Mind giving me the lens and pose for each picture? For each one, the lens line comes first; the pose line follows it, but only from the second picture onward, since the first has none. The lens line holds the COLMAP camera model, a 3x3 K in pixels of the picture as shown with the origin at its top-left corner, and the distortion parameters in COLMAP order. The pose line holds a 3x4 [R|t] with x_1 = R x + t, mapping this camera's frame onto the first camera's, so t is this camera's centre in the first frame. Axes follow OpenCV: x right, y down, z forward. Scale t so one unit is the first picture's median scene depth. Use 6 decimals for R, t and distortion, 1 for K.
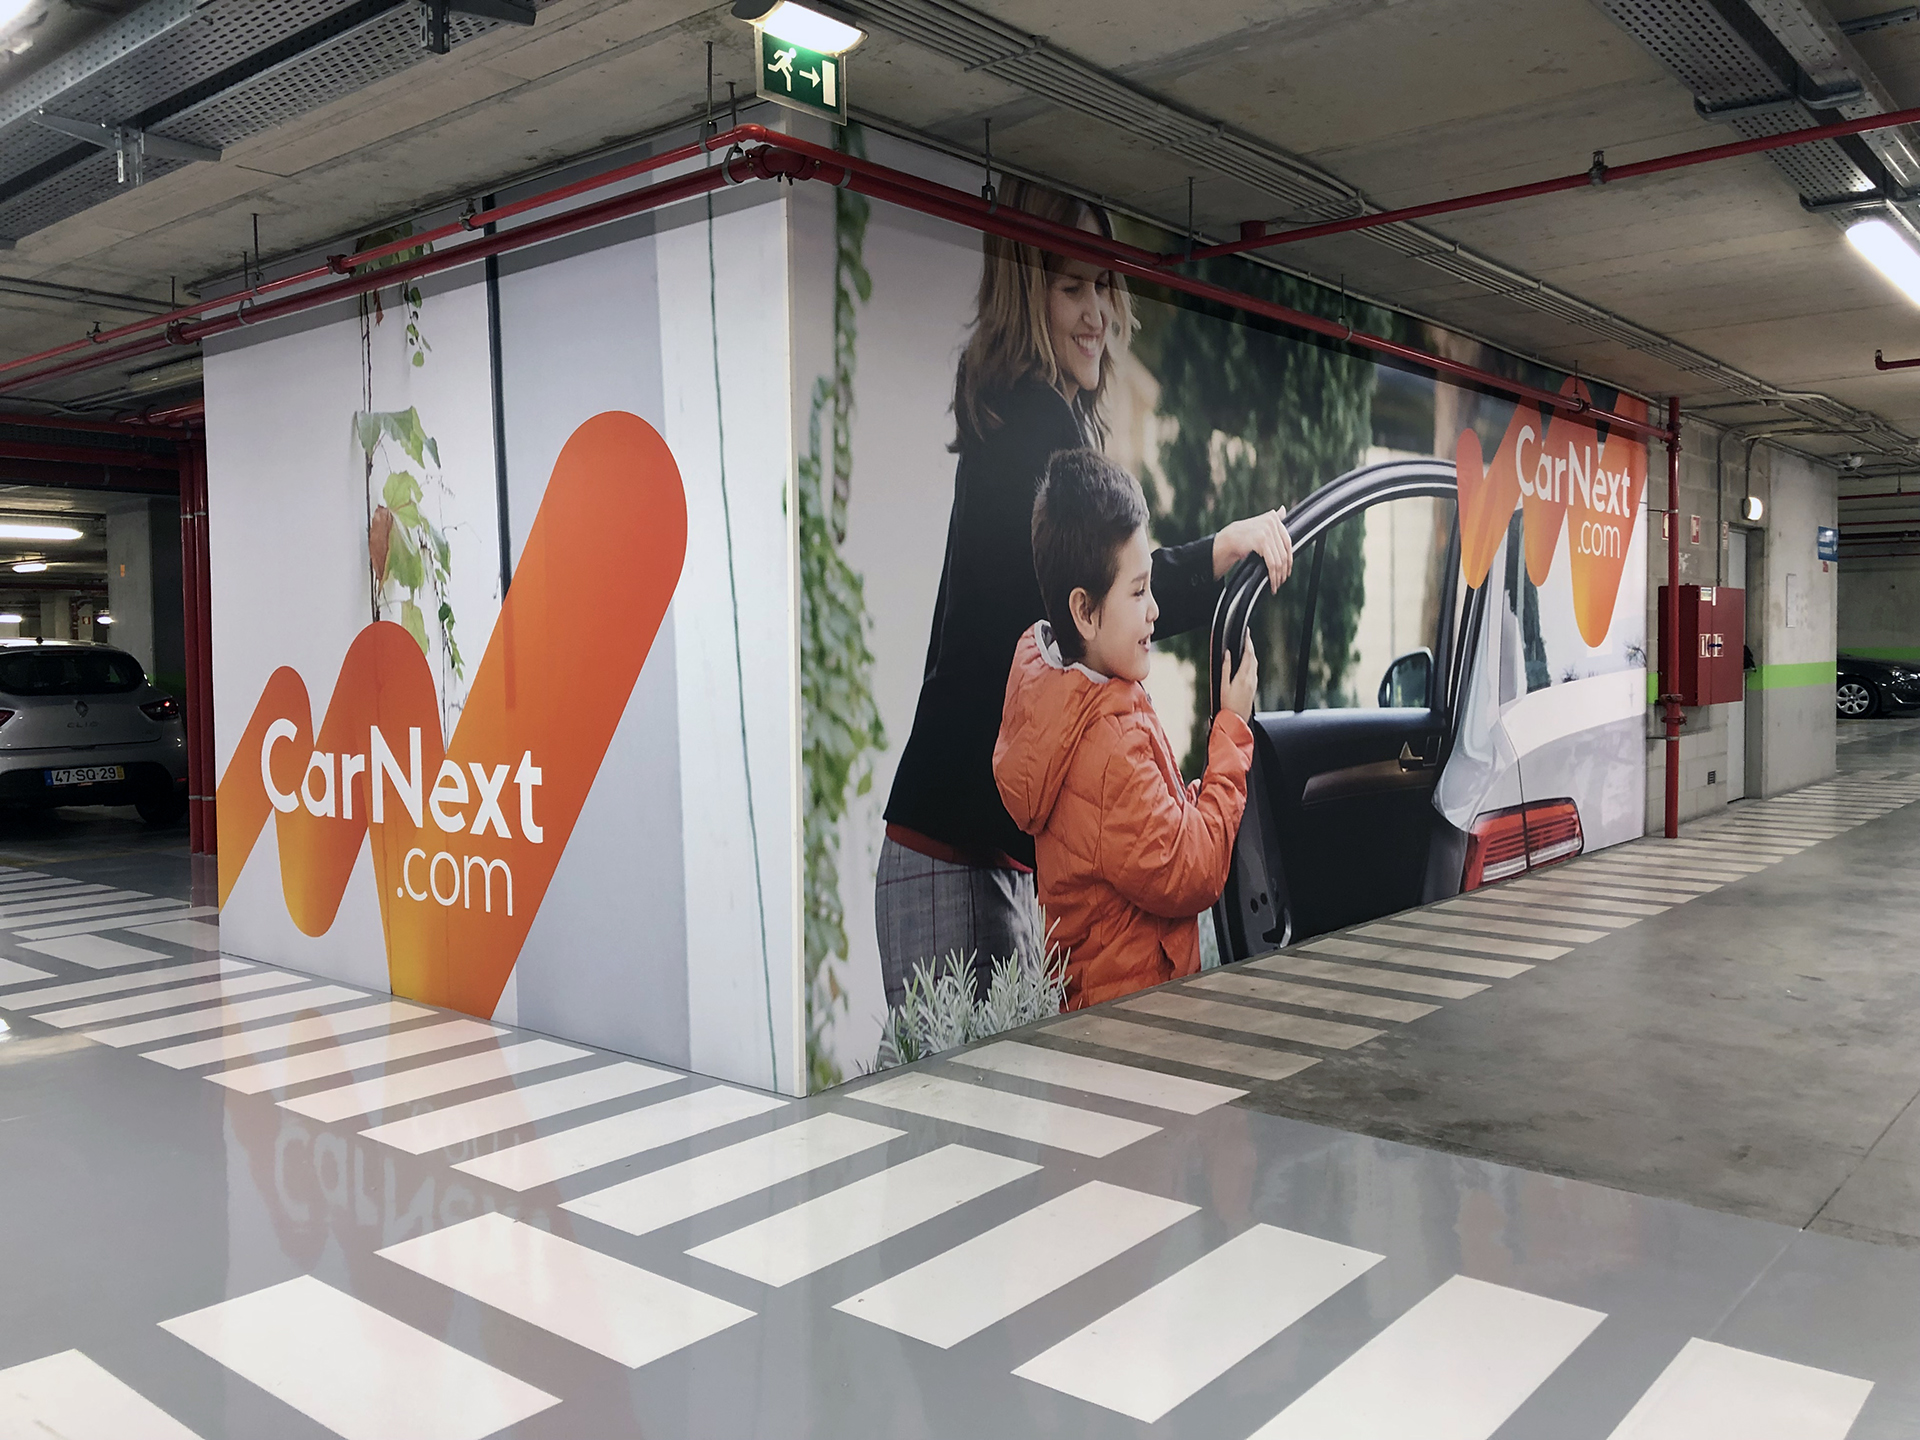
lens RADIAL K [[1571.6, 0, 958.1], [0, 1571.6, 701.2], [0, 0, 1]] dist [0.041932, -0.022611]
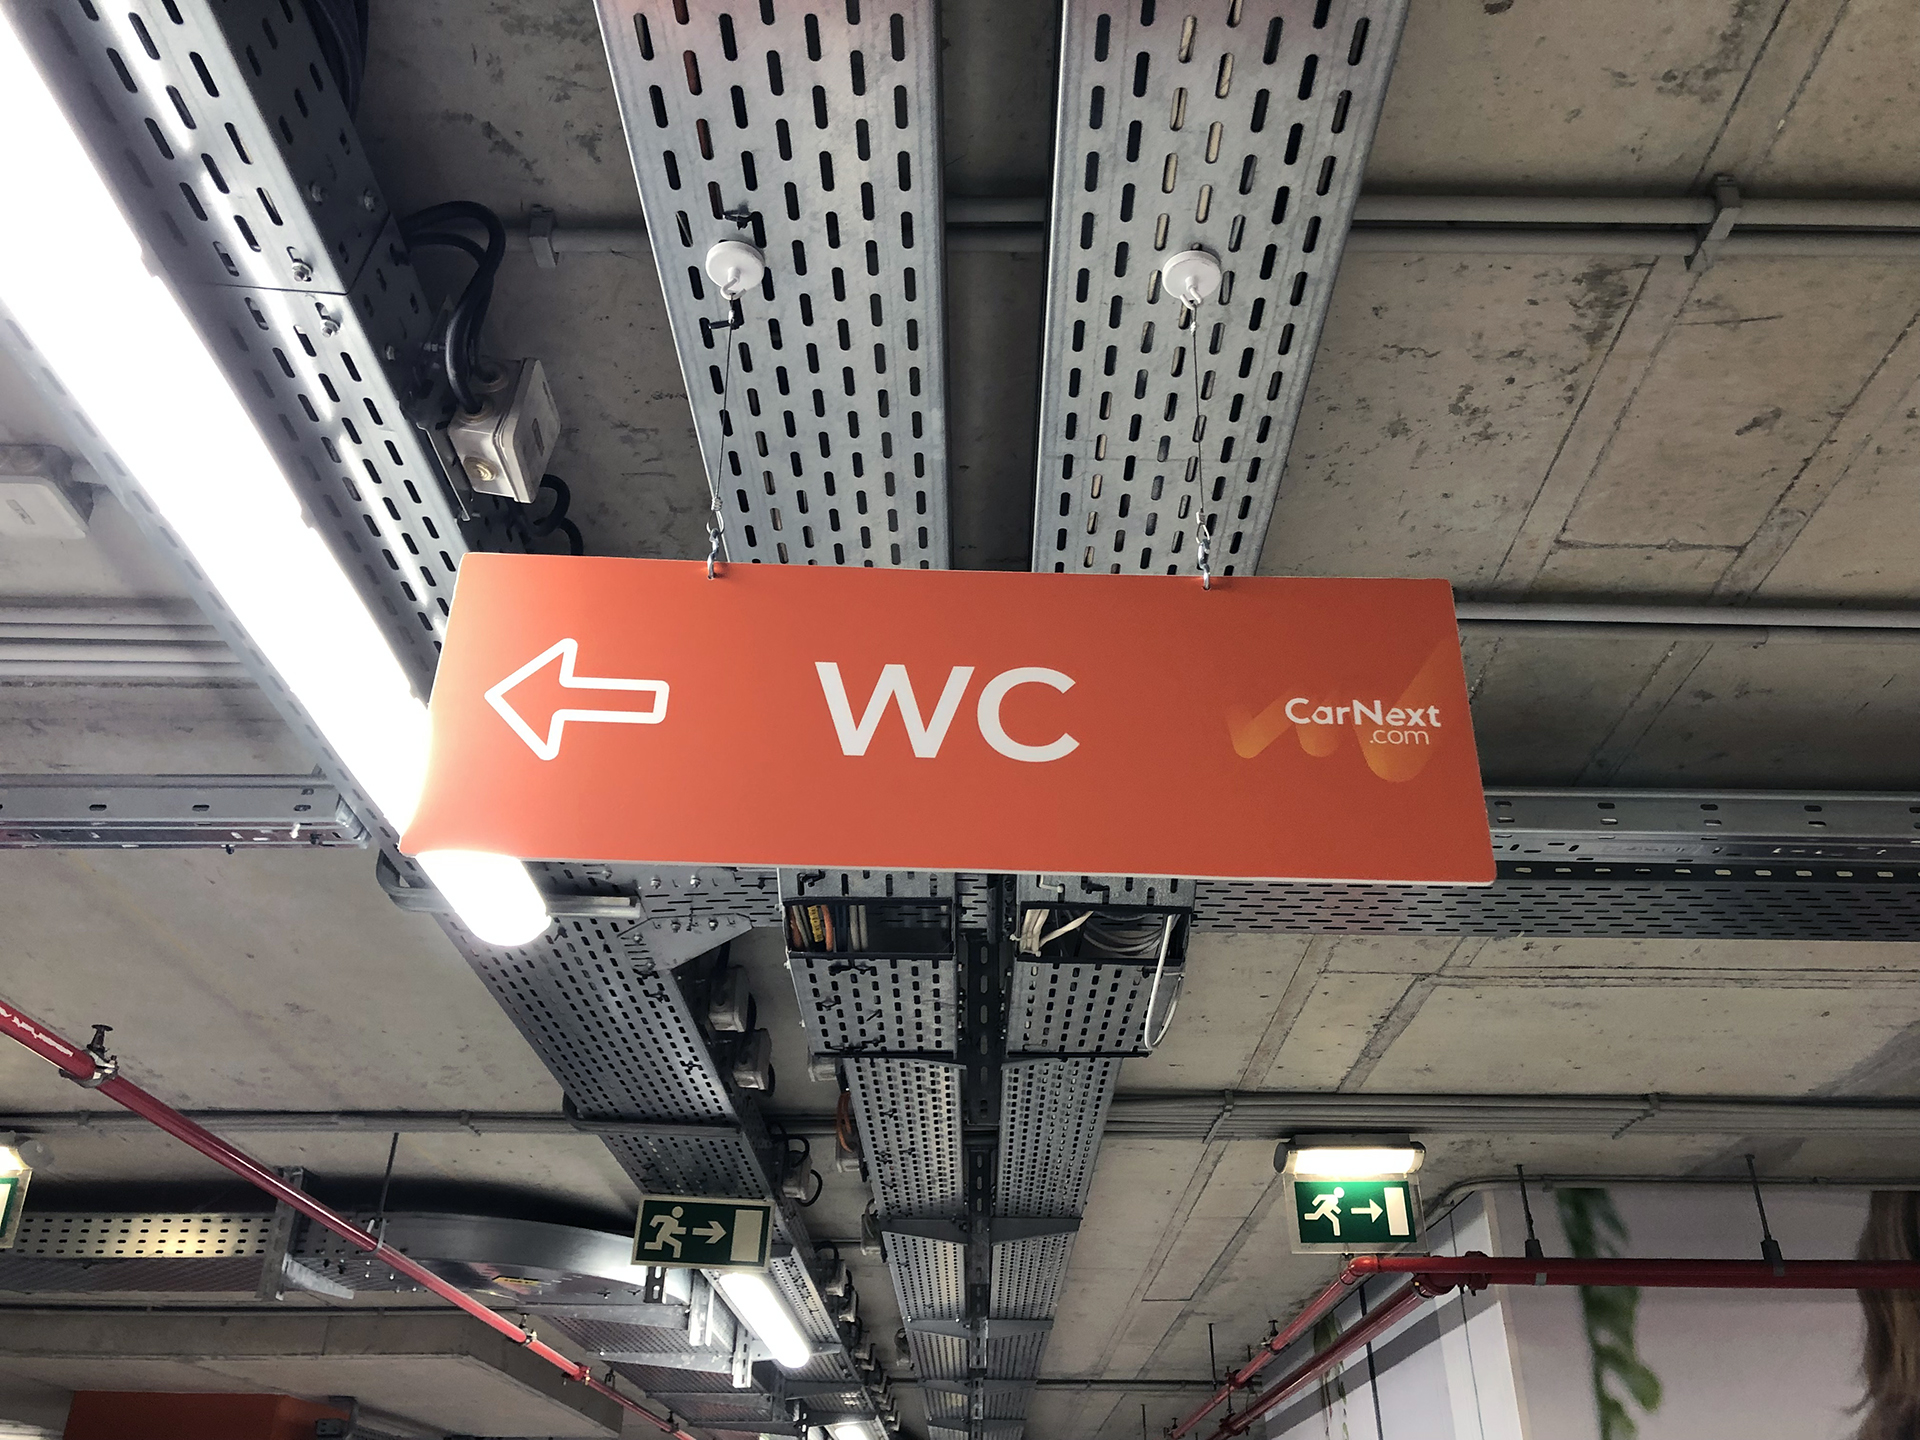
lens RADIAL K [[1571.6, 0, 962.9], [0, 1571.6, 725.1], [0, 0, 1]] dist [0.041932, -0.022611]
pose [[0.643898, -0.363208, -0.673405, 0.357221], [-0.039602, 0.863140, -0.503410, -0.125531], [0.764086, 0.350813, 0.541391, 0.168999]]
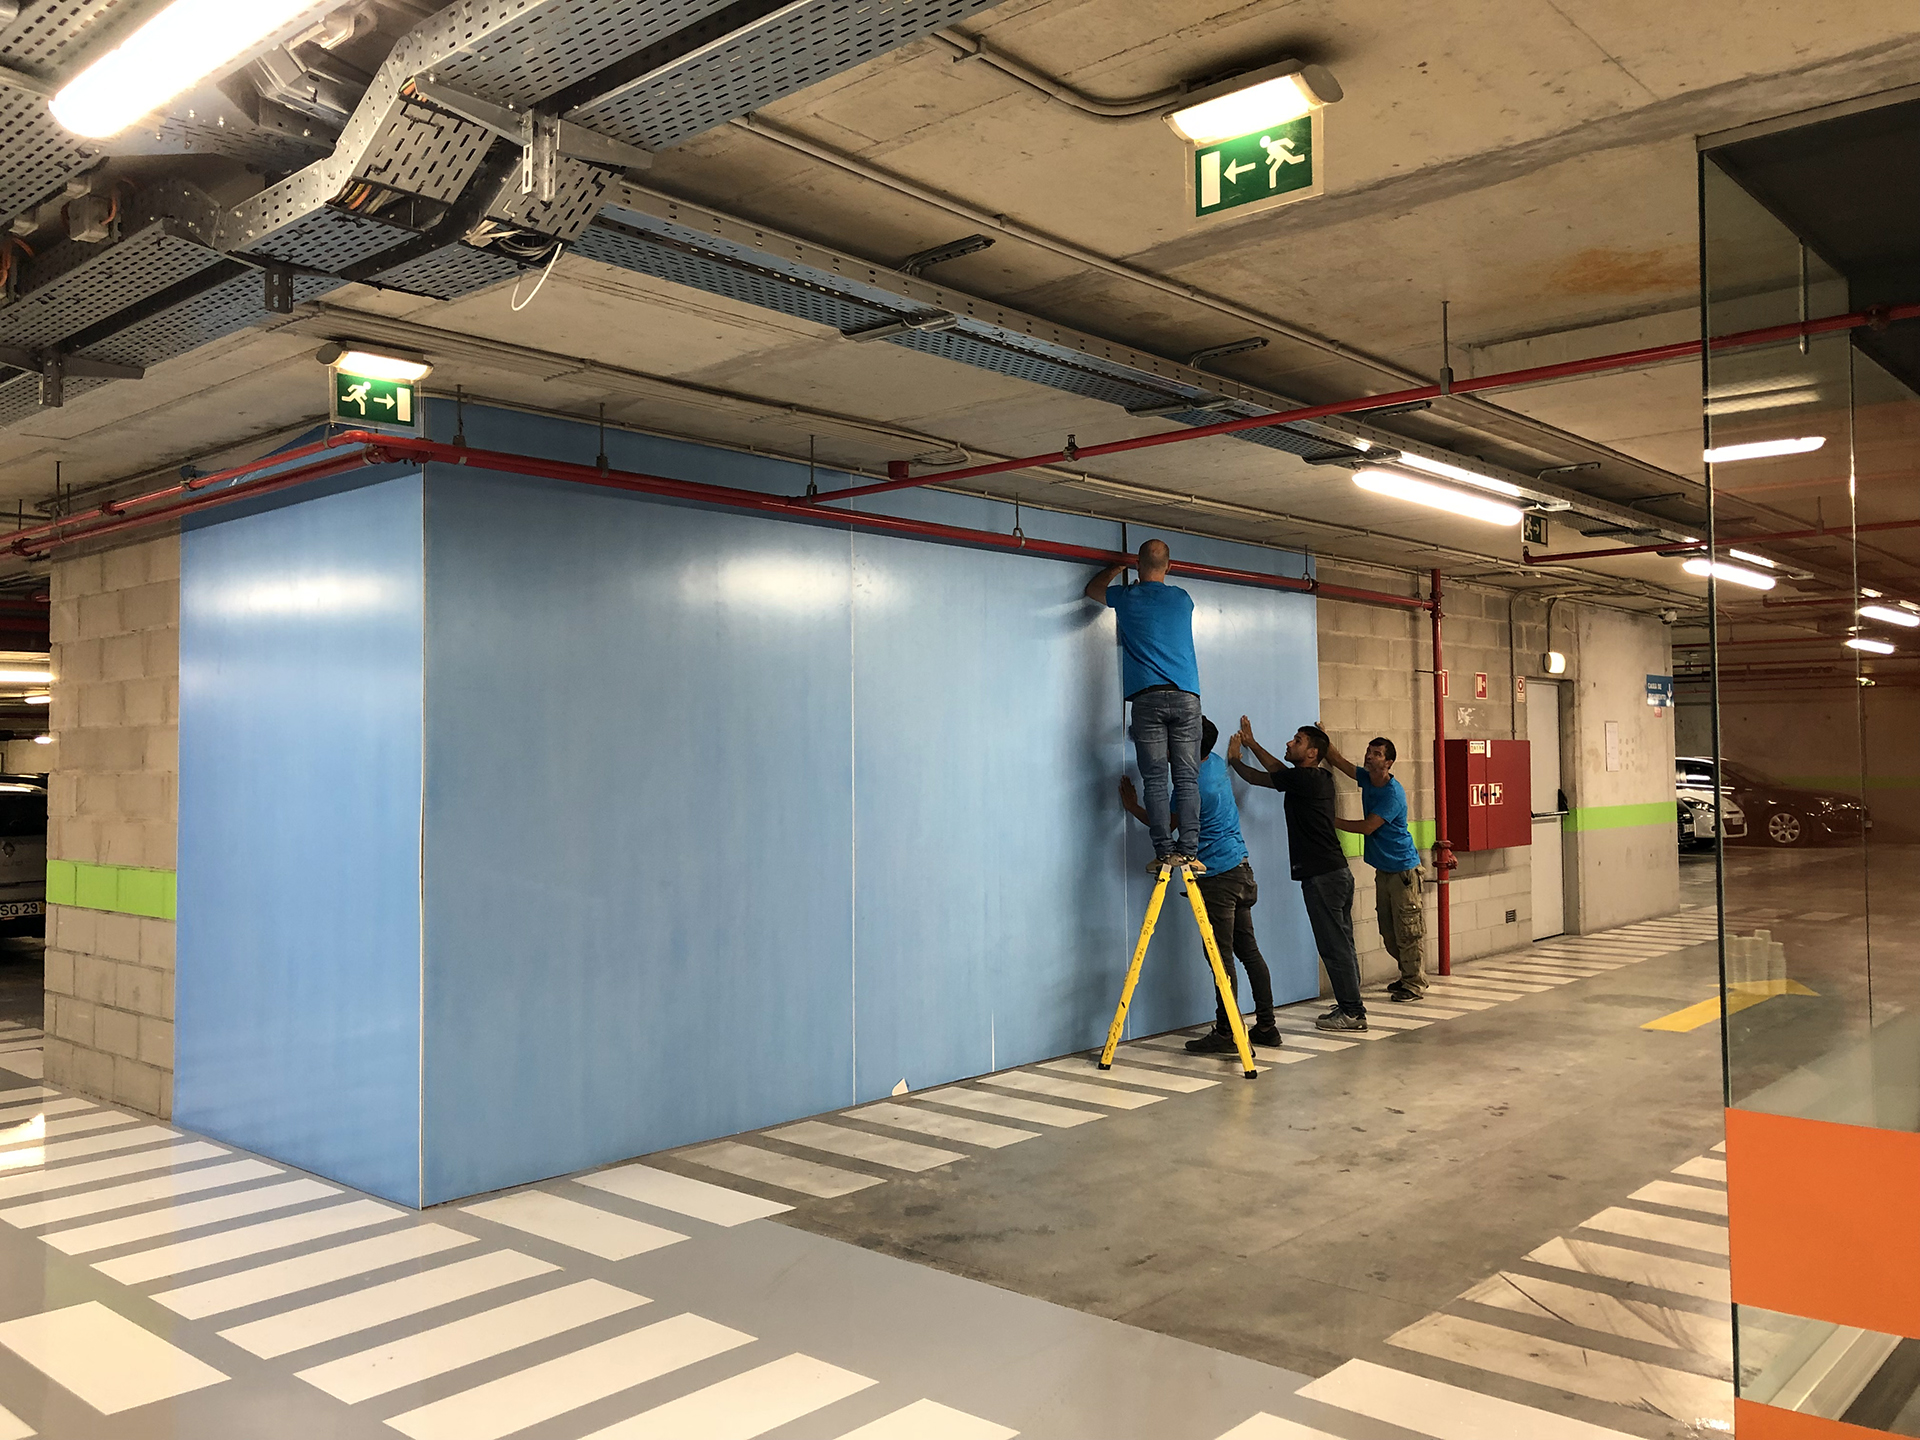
lens RADIAL K [[1571.6, 0, 947.1], [0, 1571.6, 701.3], [0, 0, 1]] dist [0.041932, -0.022611]
pose [[0.999466, -0.000973, -0.032661, 0.306205], [-0.001384, 0.997399, -0.072069, -0.043586], [0.032646, 0.072075, 0.996865, -0.191781]]
